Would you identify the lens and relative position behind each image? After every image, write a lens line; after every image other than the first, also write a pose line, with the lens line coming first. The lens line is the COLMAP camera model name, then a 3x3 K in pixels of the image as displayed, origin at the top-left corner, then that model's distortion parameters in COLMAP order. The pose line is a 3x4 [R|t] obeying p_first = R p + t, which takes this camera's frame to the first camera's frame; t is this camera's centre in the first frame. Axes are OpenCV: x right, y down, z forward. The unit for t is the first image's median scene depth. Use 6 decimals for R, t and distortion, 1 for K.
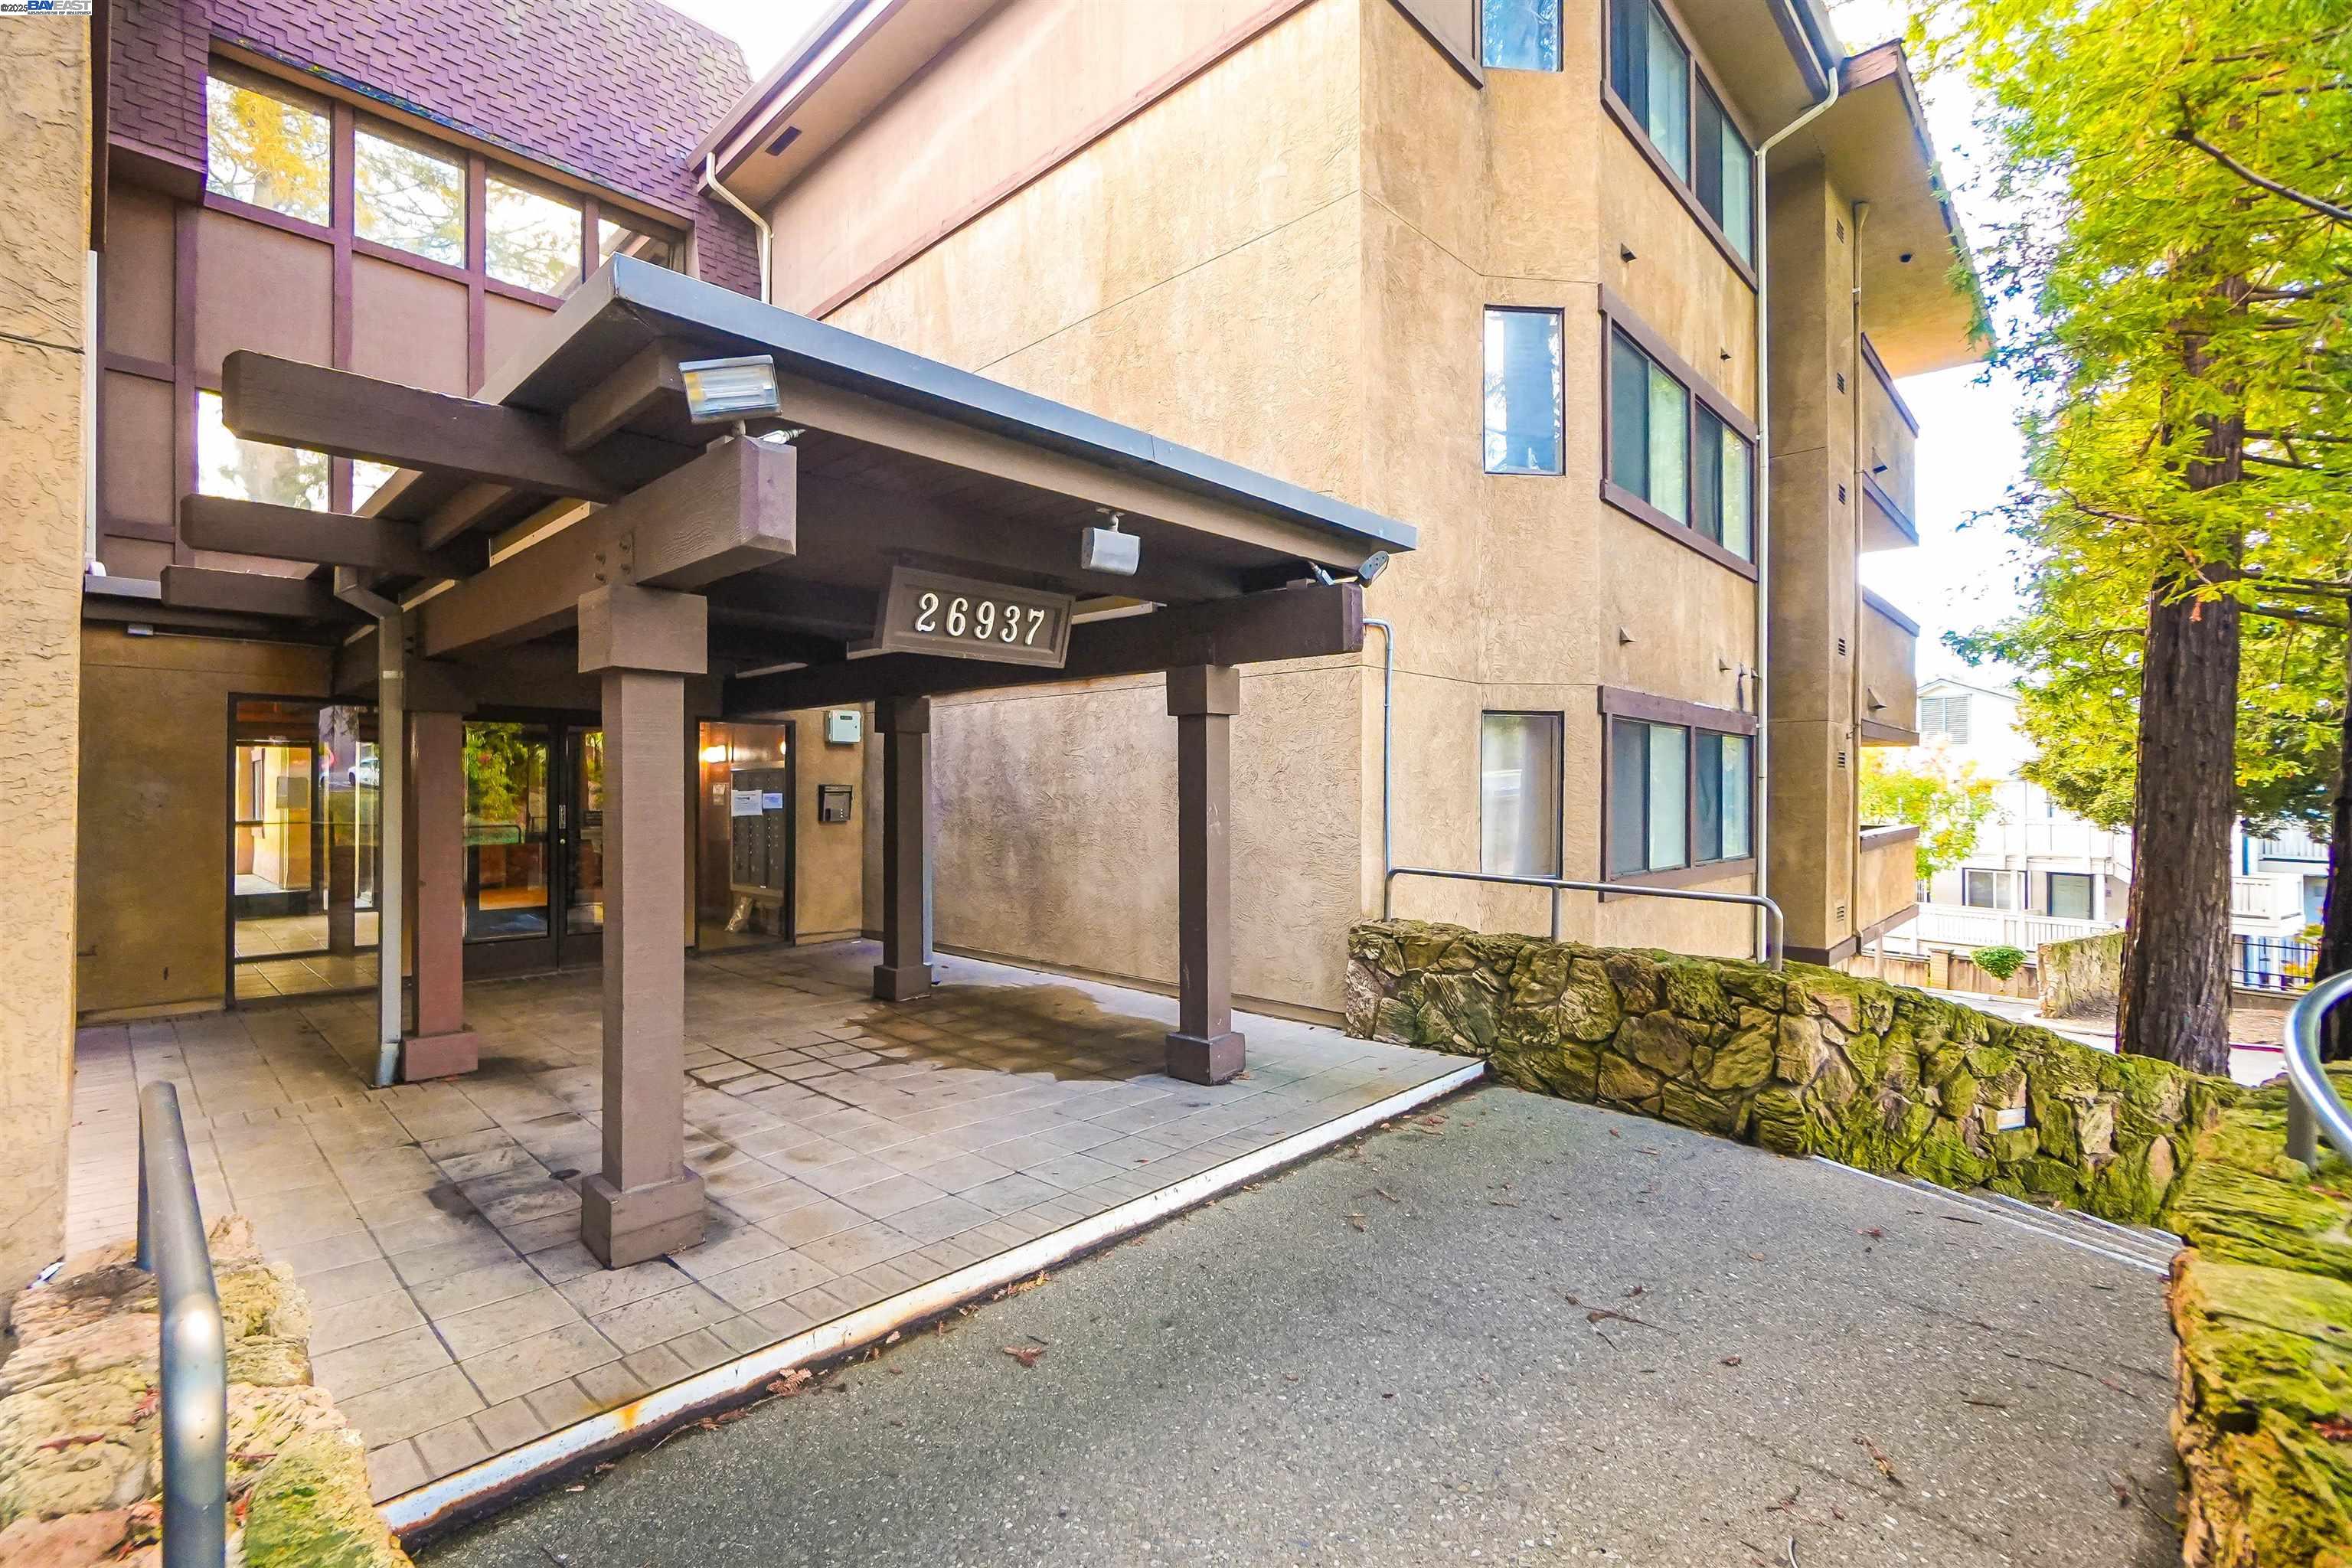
lens RADIAL K [[1020.9, 0, 1175.7], [0, 1020.9, 780.8], [0, 0, 1]] dist [0.000683, 0.000053]
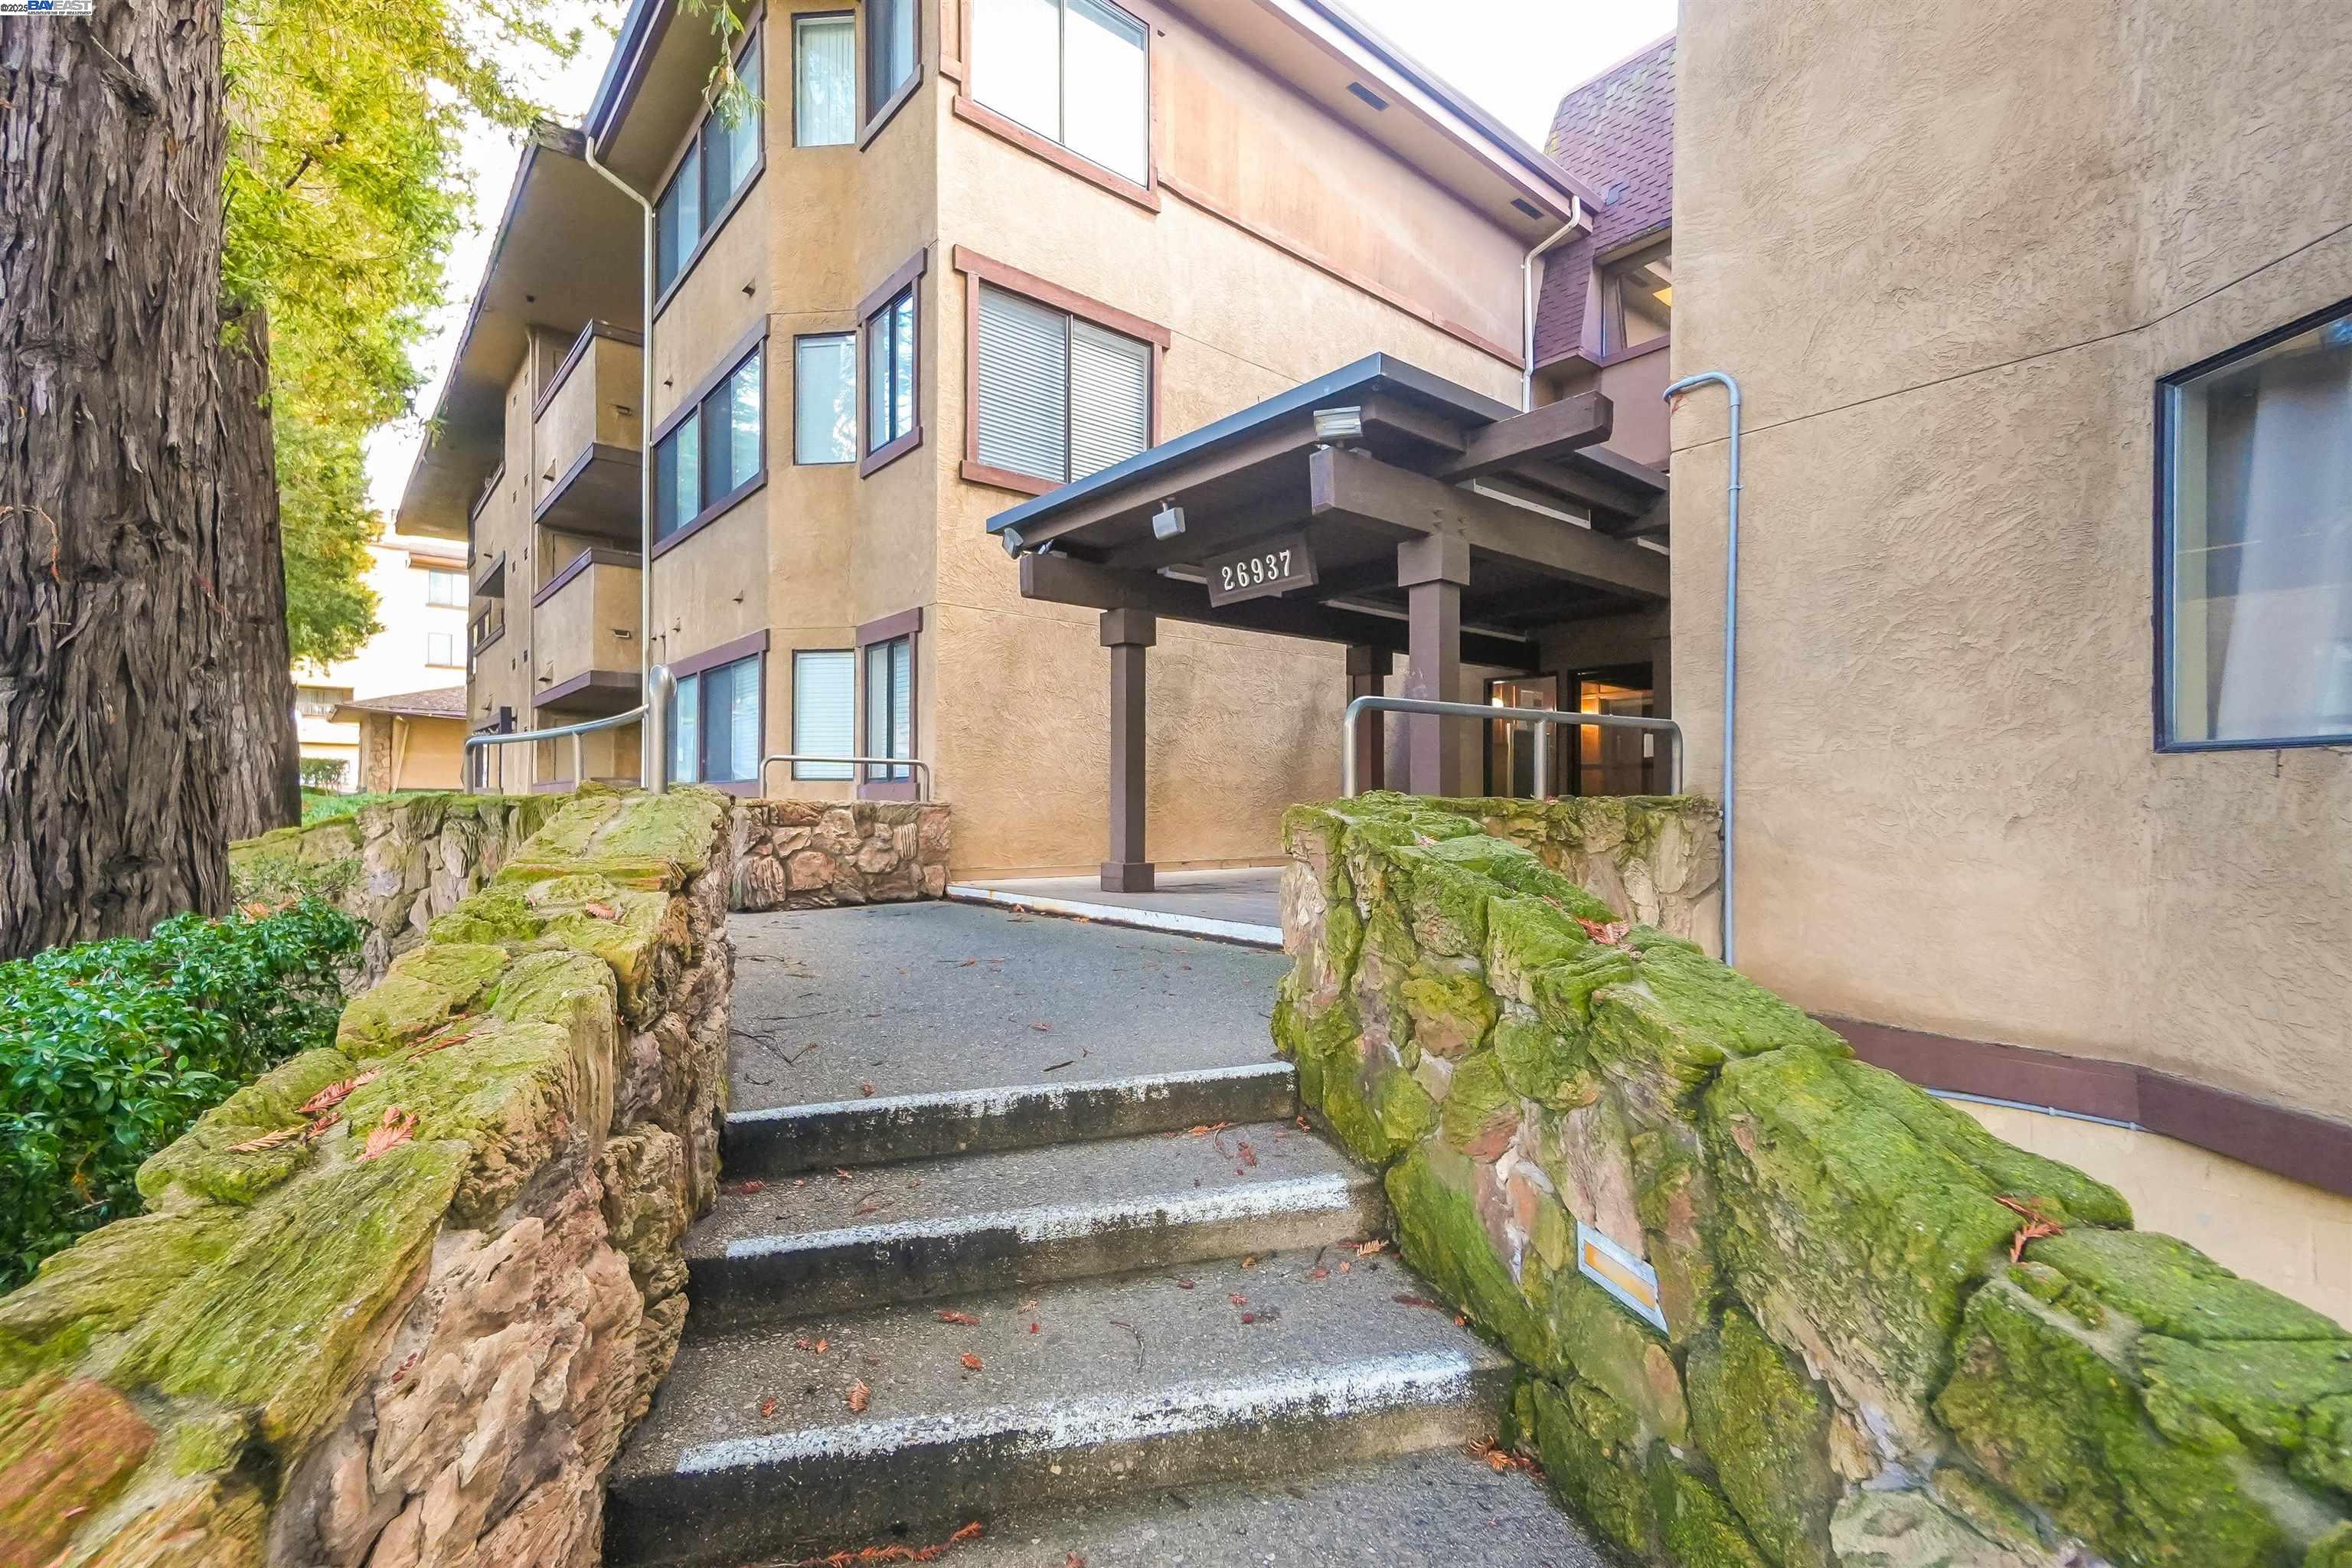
lens RADIAL K [[1020.9, 0, 1175.4], [0, 1020.9, 801.8], [0, 0, 1]] dist [0.000683, 0.000053]
pose [[-0.104802, -0.004973, -0.994481, 1.413831], [0.008755, 0.999944, -0.005923, 0.208972], [0.994455, -0.009328, -0.104753, 1.069777]]
